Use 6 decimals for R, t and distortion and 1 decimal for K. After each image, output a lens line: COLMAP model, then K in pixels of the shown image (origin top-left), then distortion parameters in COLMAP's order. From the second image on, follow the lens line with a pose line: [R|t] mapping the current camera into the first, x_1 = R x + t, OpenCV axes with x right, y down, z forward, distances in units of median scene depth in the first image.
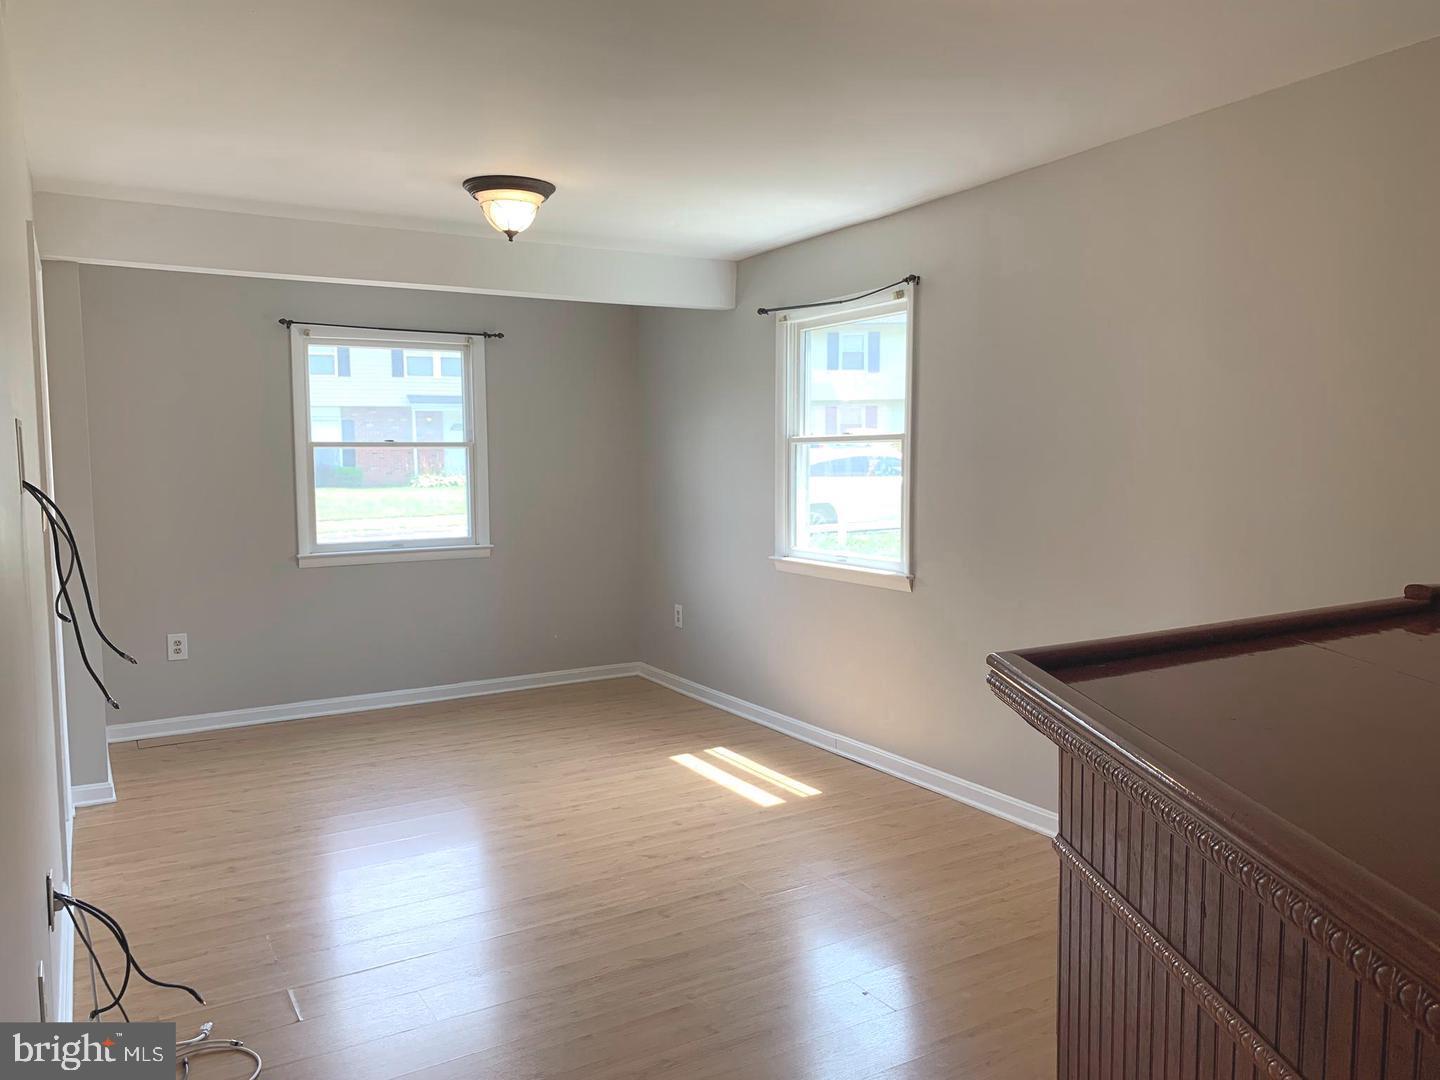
lens RADIAL K [[1101.1, 0, 727.7], [0, 1101.1, 536.2], [0, 0, 1]] dist [0.033229, -0.040586]
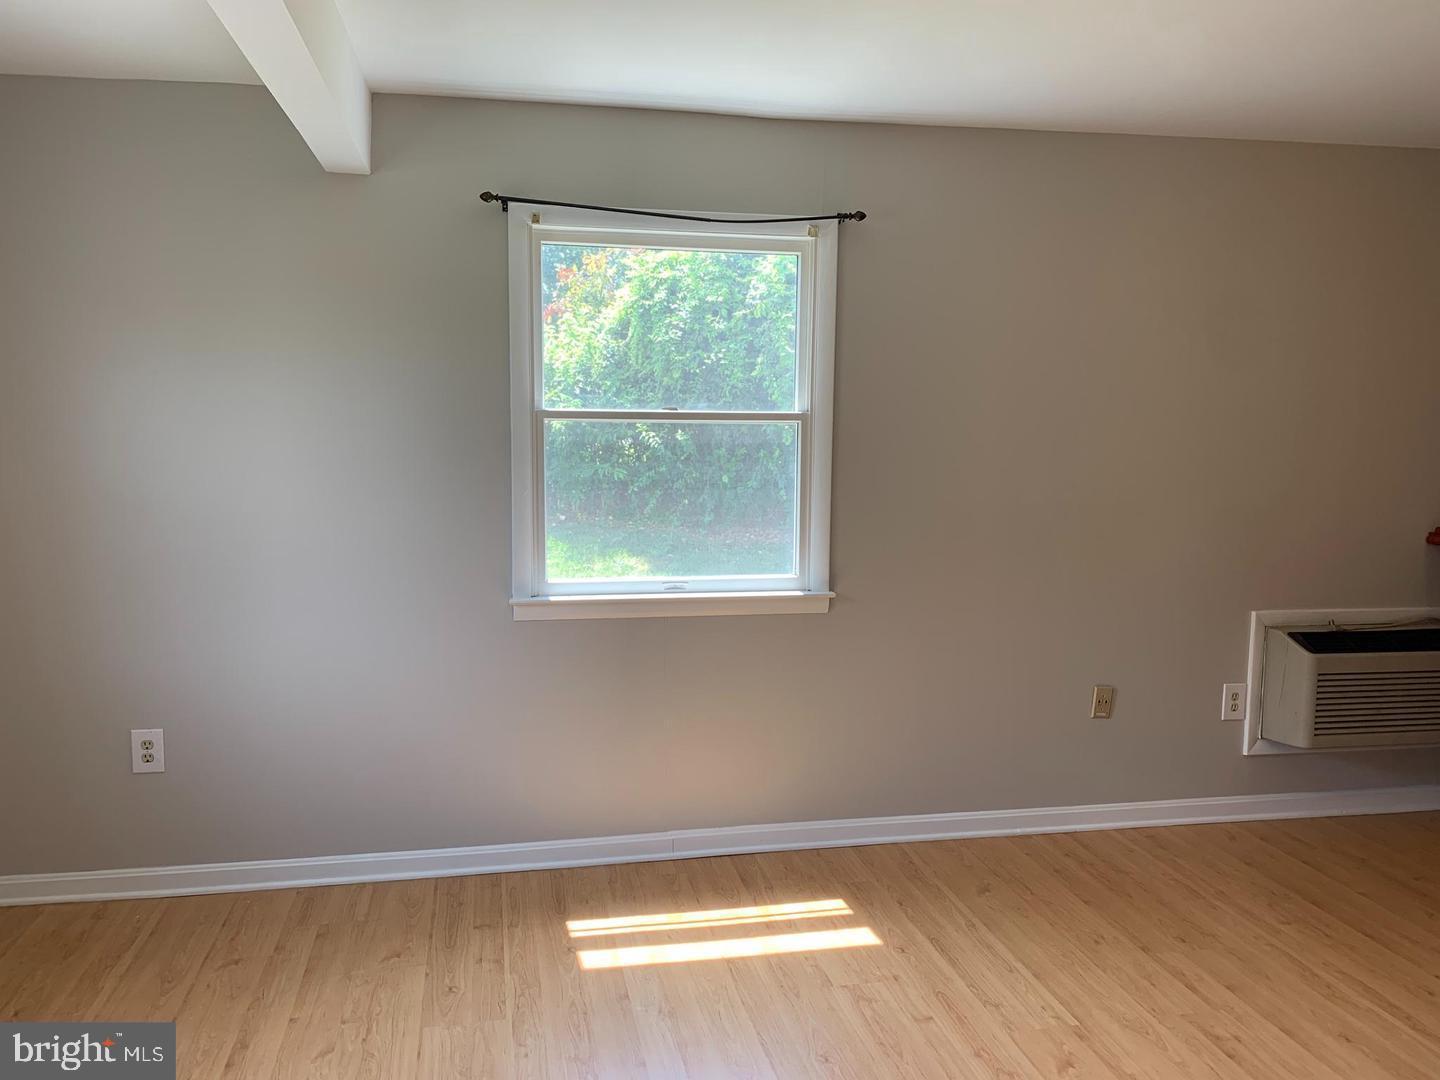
lens RADIAL K [[1101.1, 0, 725.5], [0, 1101.1, 548.5], [0, 0, 1]] dist [0.033229, -0.040586]
pose [[0.324718, -0.097784, 0.940743, -0.553694], [0.057293, 0.994848, 0.083632, -0.061626], [-0.944074, 0.026741, 0.328647, 0.742408]]
